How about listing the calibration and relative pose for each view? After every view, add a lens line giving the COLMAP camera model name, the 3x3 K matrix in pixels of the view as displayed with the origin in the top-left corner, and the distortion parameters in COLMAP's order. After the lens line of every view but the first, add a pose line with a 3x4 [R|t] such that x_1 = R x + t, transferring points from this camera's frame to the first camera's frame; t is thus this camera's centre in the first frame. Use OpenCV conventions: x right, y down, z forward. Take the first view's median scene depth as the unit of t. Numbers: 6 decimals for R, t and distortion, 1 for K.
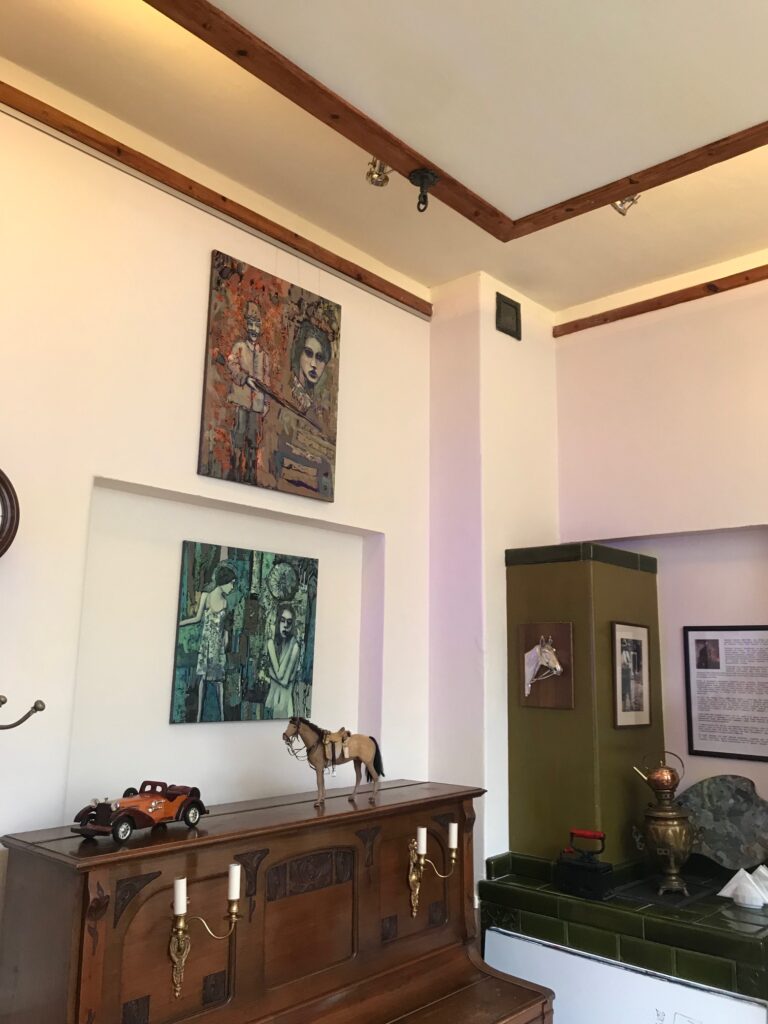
lens RADIAL K [[833.5, 0, 385.5], [0, 833.5, 517.0], [0, 0, 1]] dist [0.045702, -0.058804]
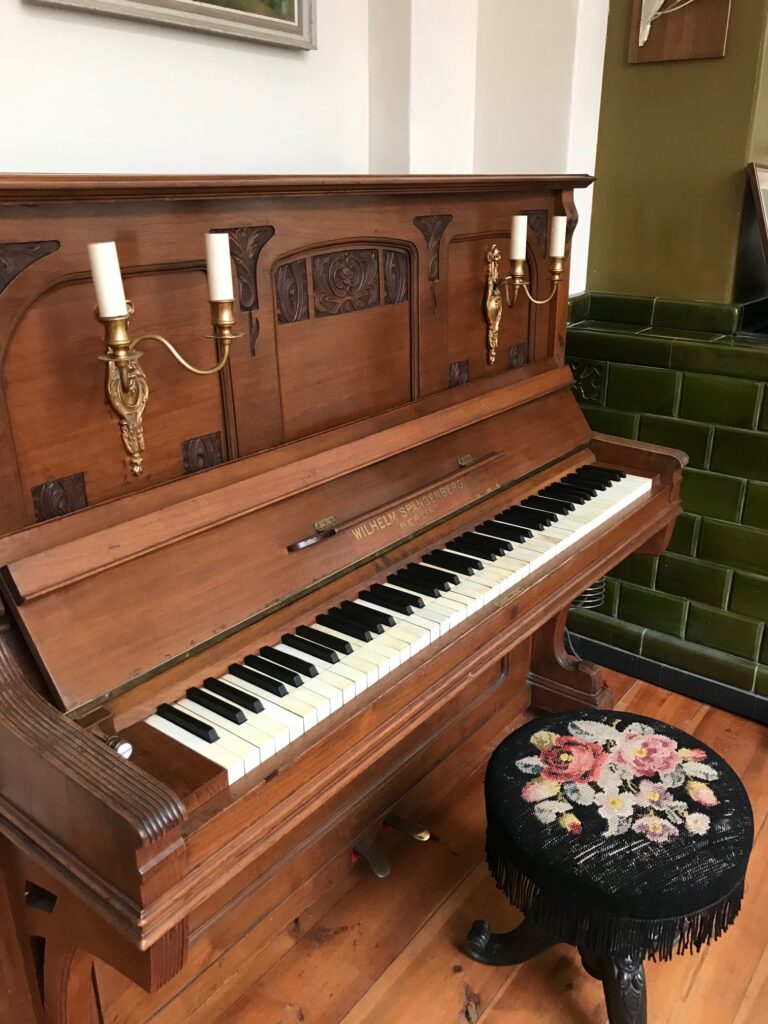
lens RADIAL K [[833.5, 0, 376.5], [0, 833.5, 504.9], [0, 0, 1]] dist [0.045702, -0.058804]
pose [[0.997808, -0.045441, 0.048114, -0.082856], [0.014472, 0.859238, 0.511372, 0.214338], [-0.064579, -0.509554, 0.858012, 0.353073]]
